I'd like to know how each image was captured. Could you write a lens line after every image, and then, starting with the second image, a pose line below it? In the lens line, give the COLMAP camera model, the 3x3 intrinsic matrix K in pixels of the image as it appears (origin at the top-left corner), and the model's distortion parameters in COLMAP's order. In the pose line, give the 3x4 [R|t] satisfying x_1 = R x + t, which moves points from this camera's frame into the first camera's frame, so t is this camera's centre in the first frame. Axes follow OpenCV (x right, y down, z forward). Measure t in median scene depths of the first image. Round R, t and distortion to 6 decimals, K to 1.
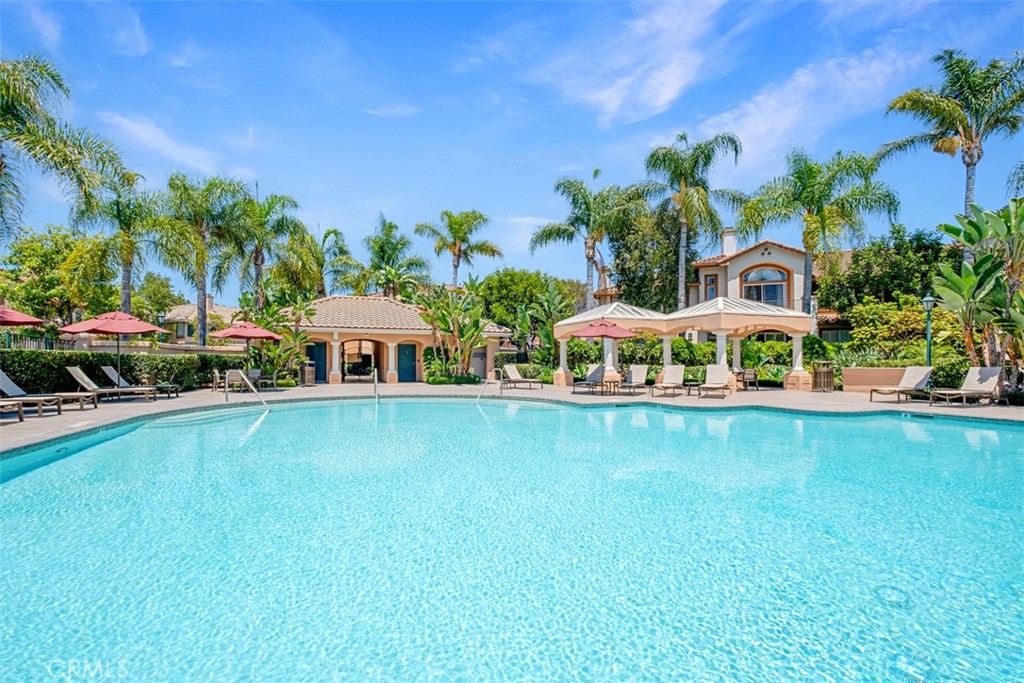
lens RADIAL K [[435.2, 0, 510.6], [0, 435.2, 360.6], [0, 0, 1]] dist [0.015466, -0.011532]
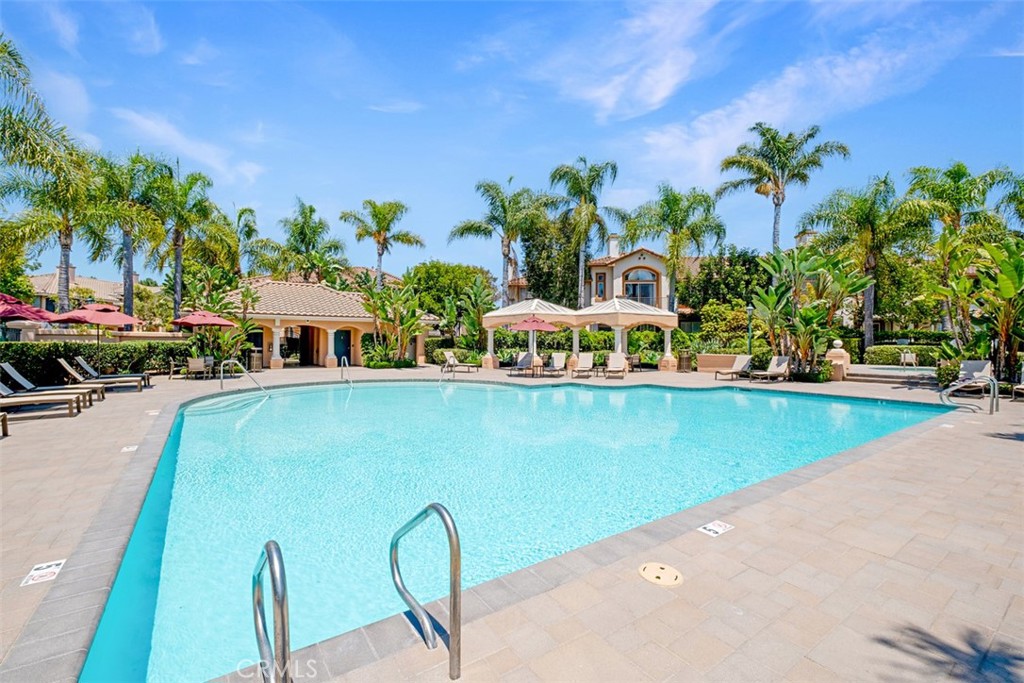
lens RADIAL K [[439.4, 0, 512.9], [0, 439.4, 336.6], [0, 0, 1]] dist [0.008579, -0.005259]
pose [[0.964602, 0.011287, 0.263469, -0.115341], [-0.009988, 0.999930, -0.006269, -0.018435], [-0.263522, 0.003416, 0.964647, -0.124865]]
